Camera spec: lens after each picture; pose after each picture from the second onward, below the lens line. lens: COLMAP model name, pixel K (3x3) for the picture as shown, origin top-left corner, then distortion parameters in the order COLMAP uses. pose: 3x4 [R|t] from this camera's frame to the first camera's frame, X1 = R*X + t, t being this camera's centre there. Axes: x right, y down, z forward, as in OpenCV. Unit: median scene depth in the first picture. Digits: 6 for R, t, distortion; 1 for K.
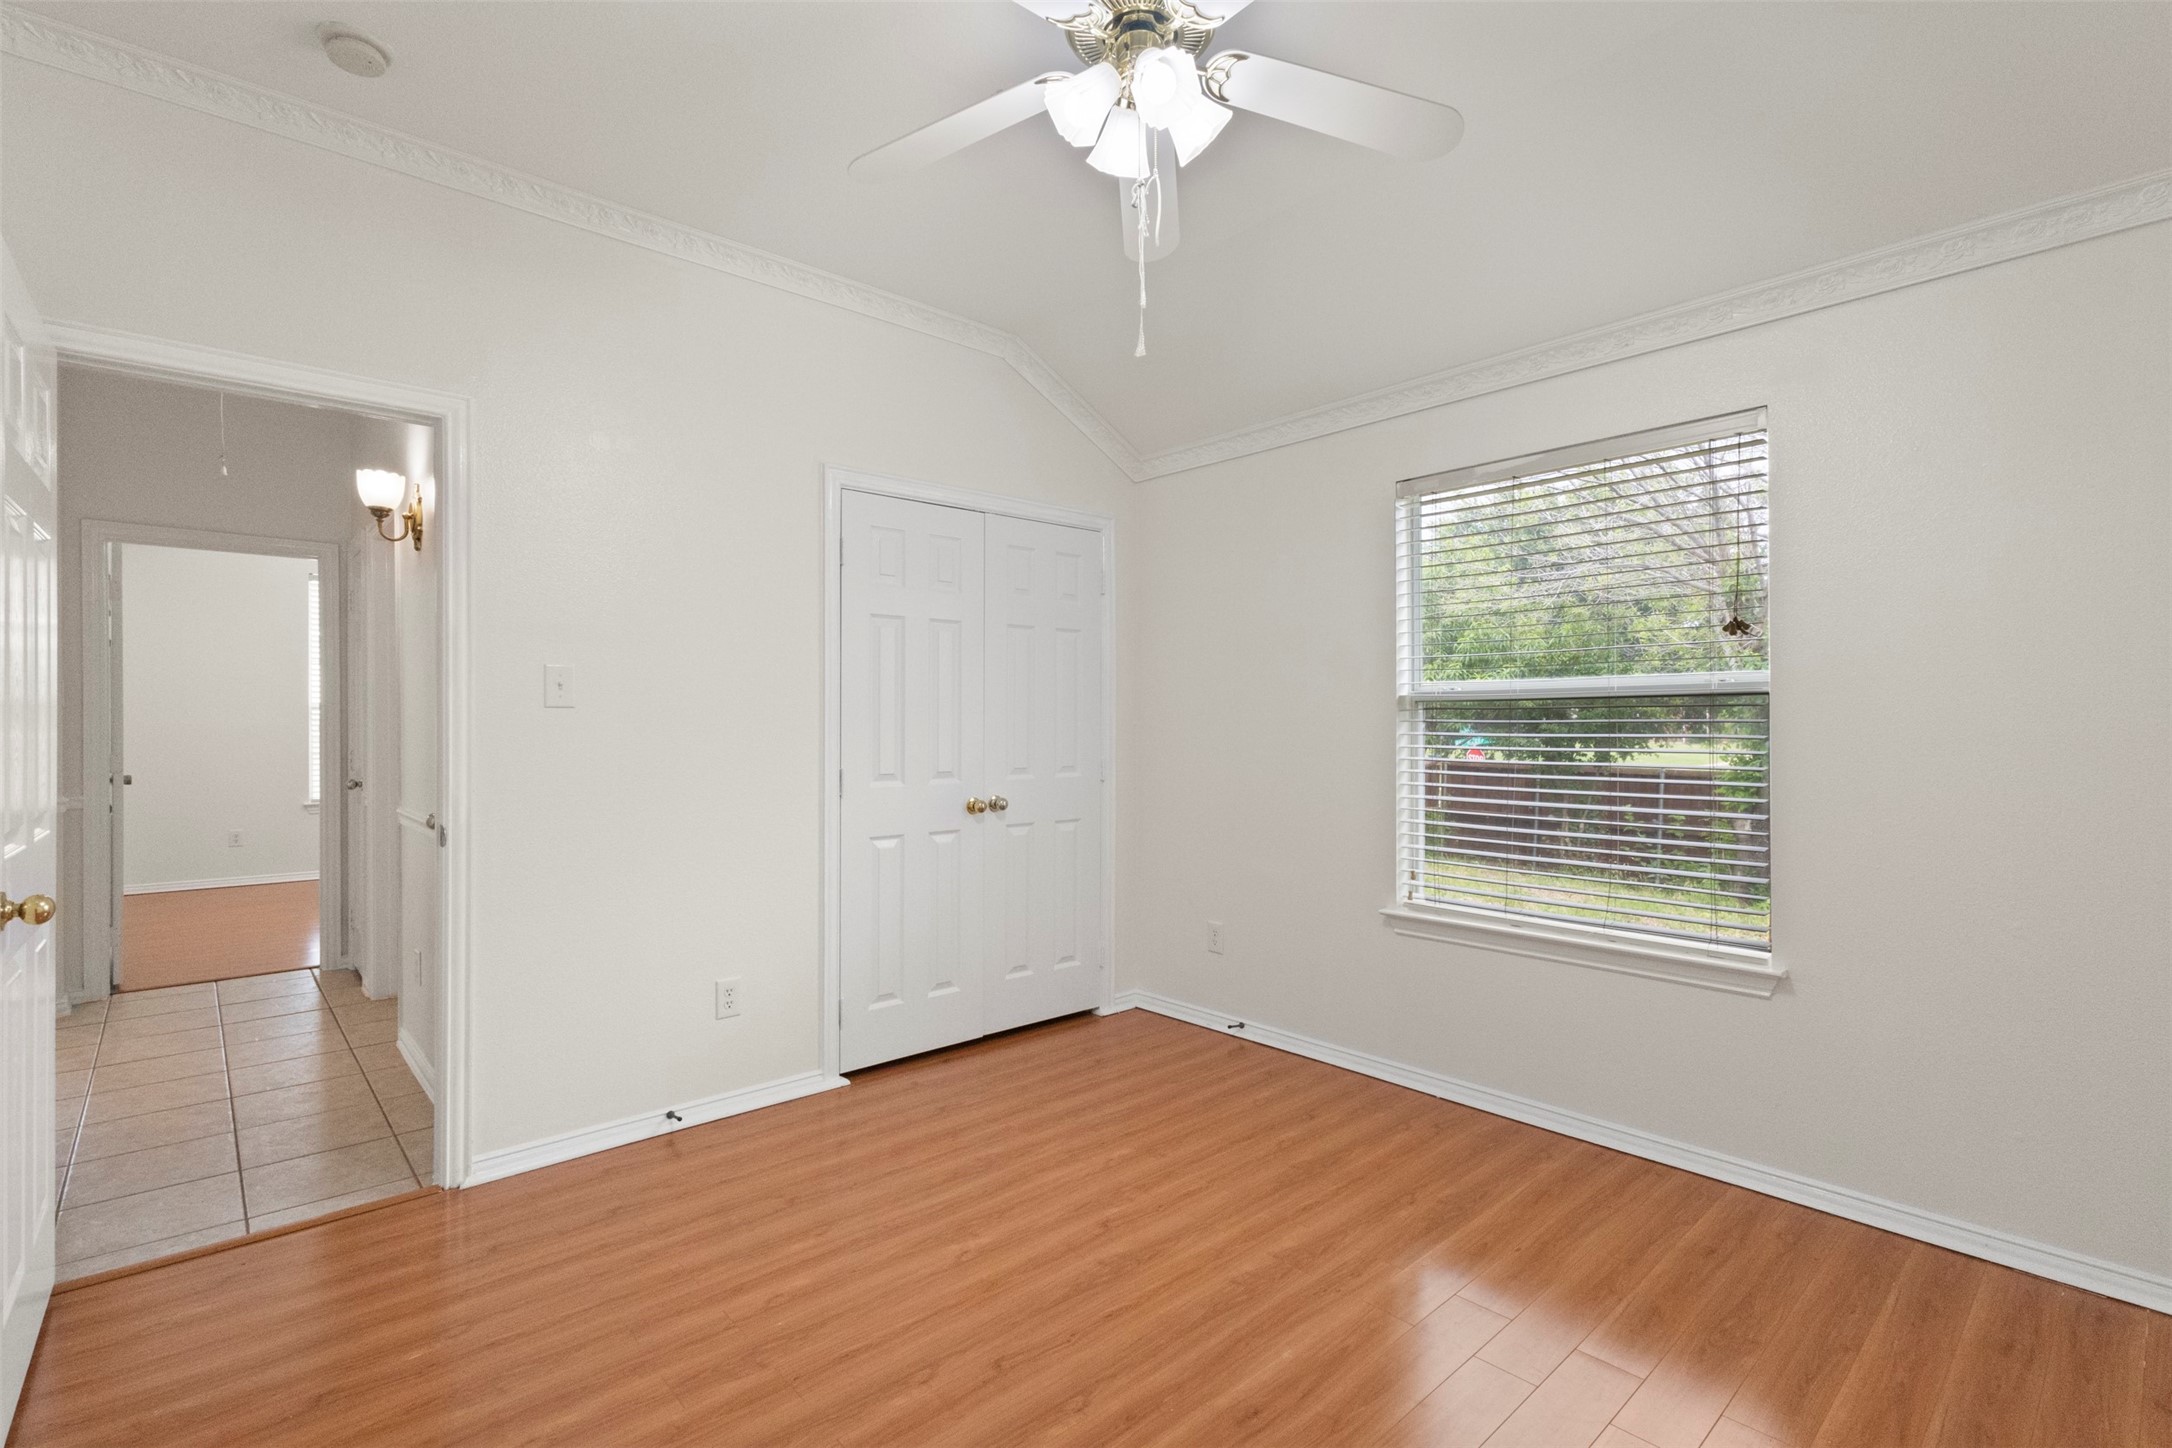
lens RADIAL K [[1000.6, 0, 1078.6], [0, 1000.6, 724.8], [0, 0, 1]] dist [0.001300, 0.000870]
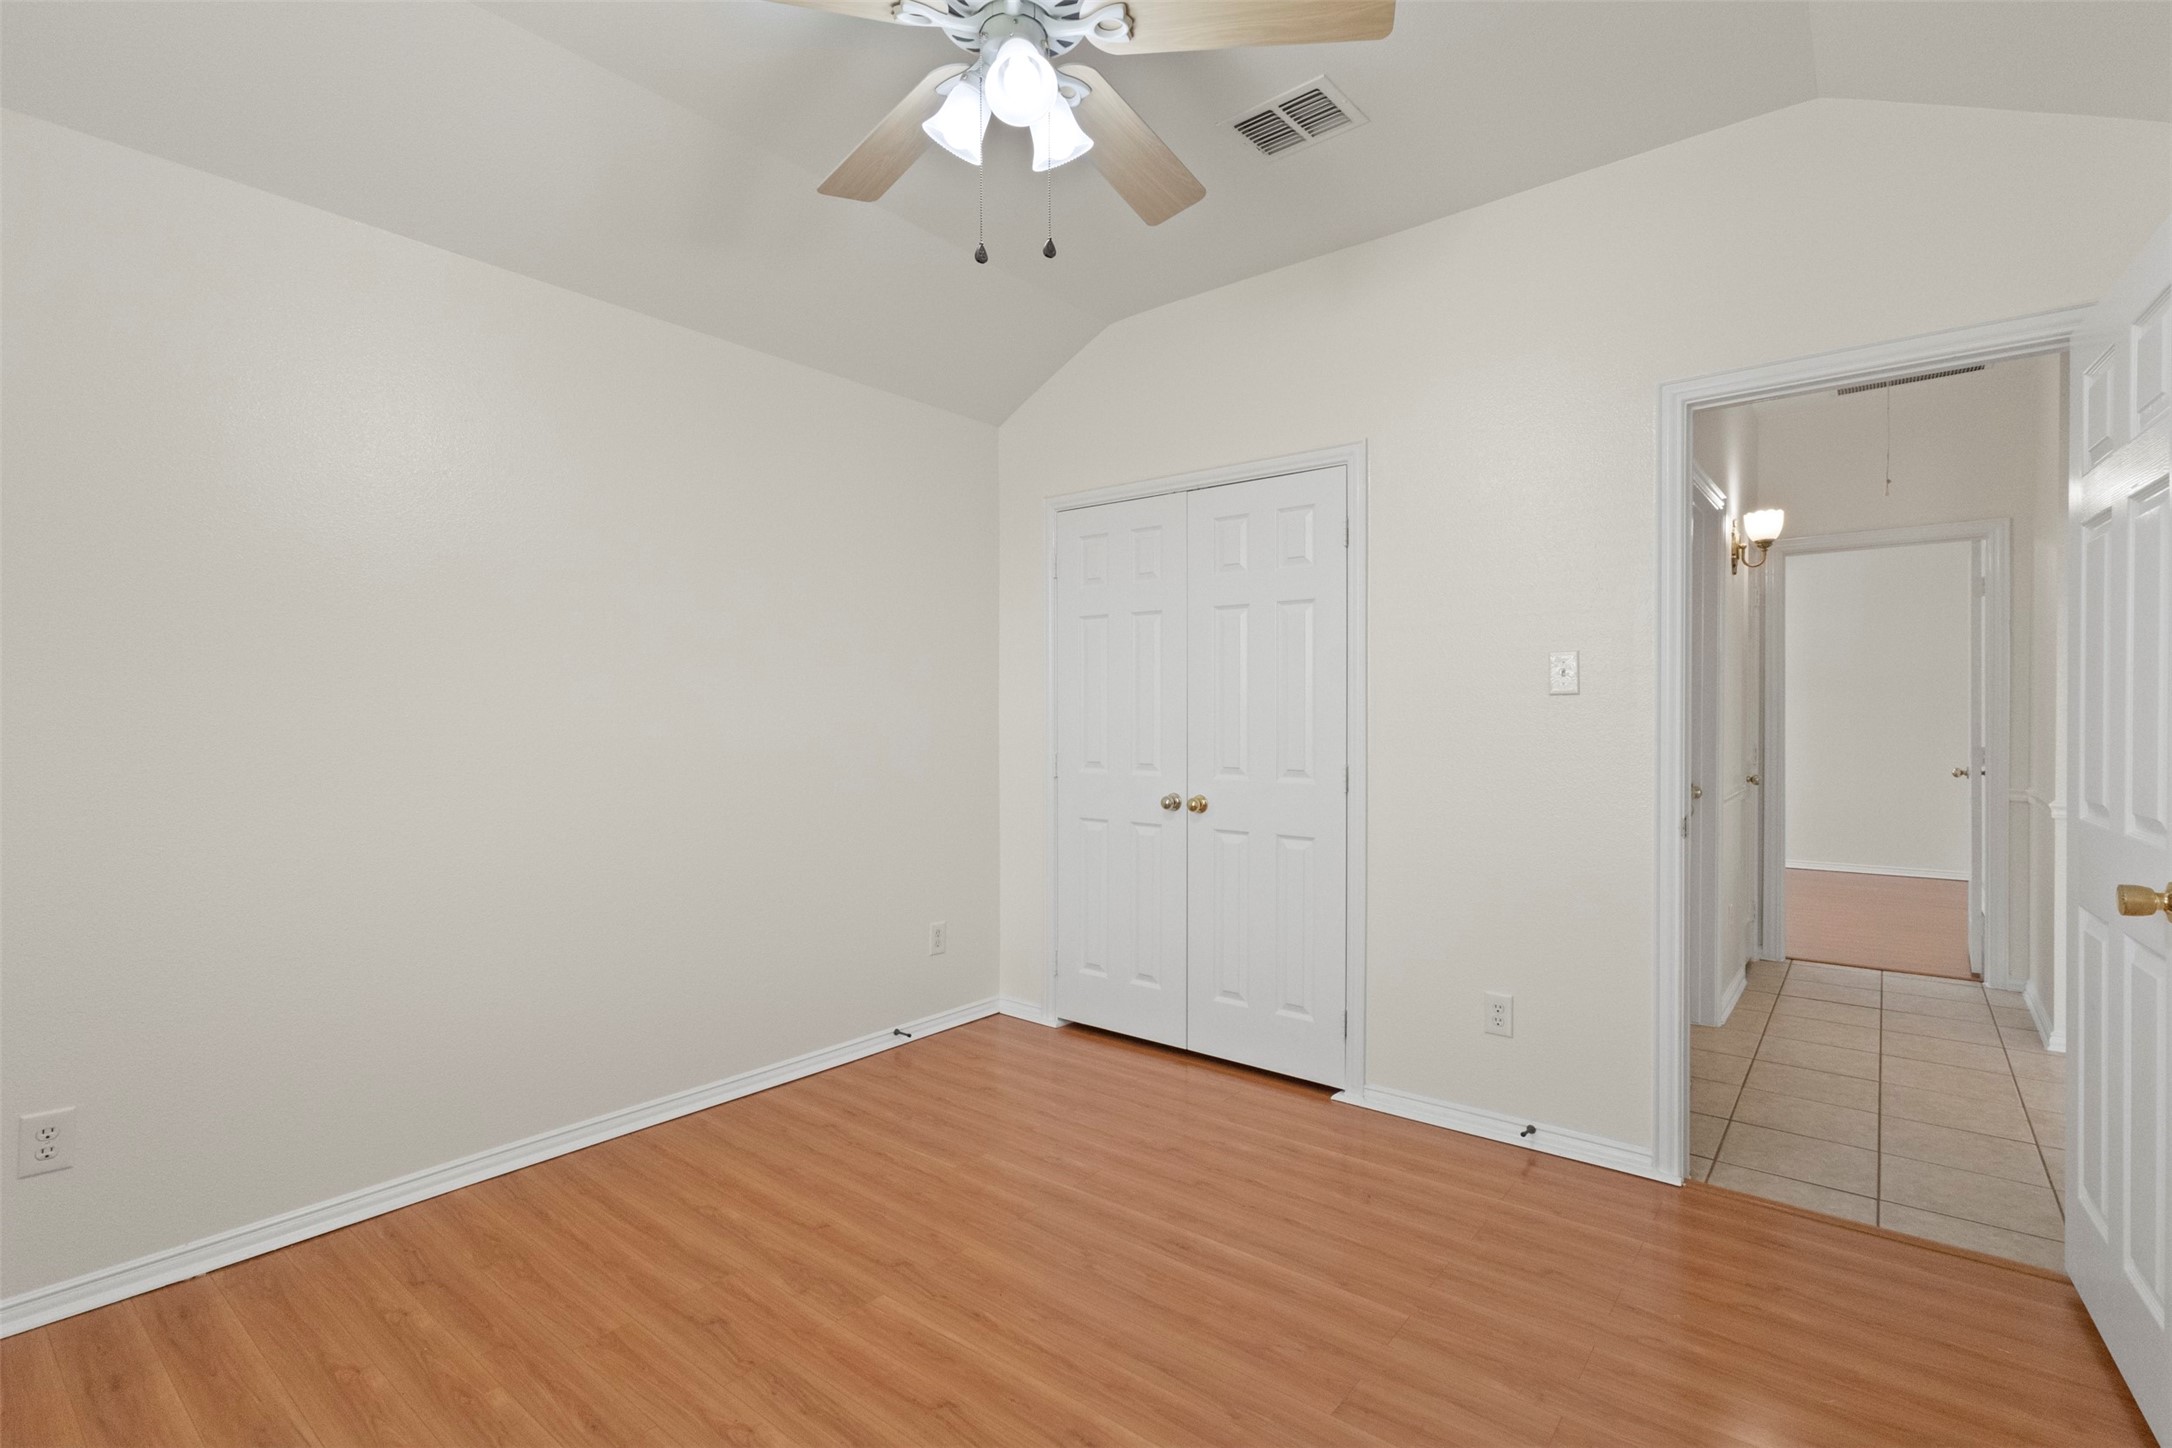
lens RADIAL K [[1000.6, 0, 1089.7], [0, 1000.6, 717.4], [0, 0, 1]] dist [0.001300, 0.000870]
pose [[0.165360, 0.001062, -0.986233, 0.790151], [-0.008197, 0.999966, -0.000297, 0.001445], [0.986199, 0.008133, 0.165363, 0.731791]]
